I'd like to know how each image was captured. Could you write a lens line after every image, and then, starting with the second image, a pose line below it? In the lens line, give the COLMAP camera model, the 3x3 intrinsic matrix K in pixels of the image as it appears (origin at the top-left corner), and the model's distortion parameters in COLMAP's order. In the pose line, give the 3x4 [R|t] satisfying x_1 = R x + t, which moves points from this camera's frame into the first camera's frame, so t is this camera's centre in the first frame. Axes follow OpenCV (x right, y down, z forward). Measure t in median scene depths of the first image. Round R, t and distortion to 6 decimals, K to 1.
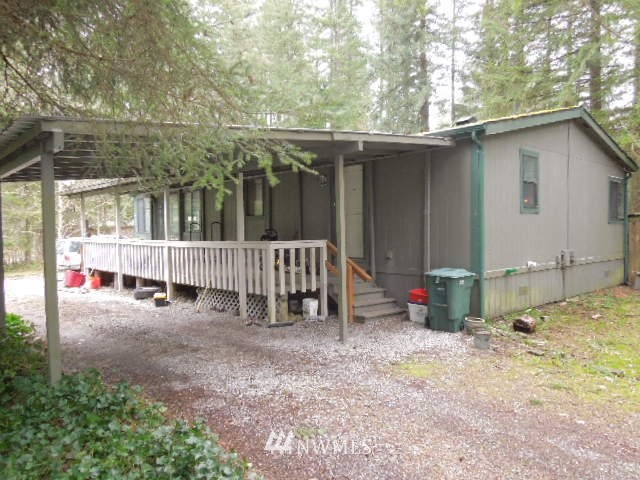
lens RADIAL K [[480.6, 0, 321.1], [0, 480.6, 241.7], [0, 0, 1]] dist [0.008986, 0.002799]
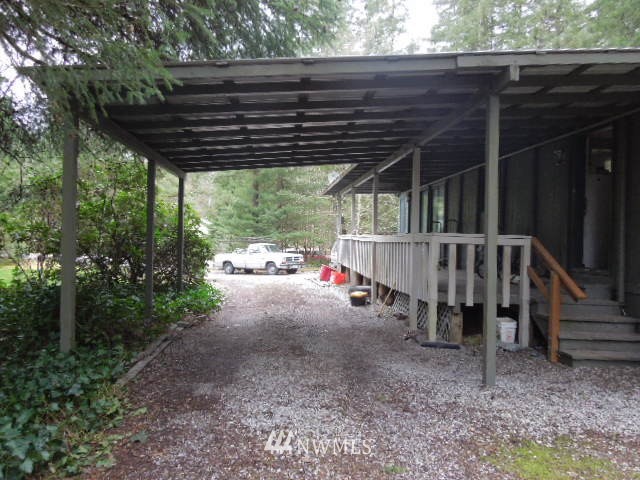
lens RADIAL K [[480.6, 0, 320.1], [0, 480.6, 235.1], [0, 0, 1]] dist [0.008986, 0.002799]
pose [[0.791781, 0.032554, -0.609937, 0.207511], [-0.056921, 0.998166, -0.020615, 0.028044], [0.608147, 0.051041, 0.792182, 0.279917]]
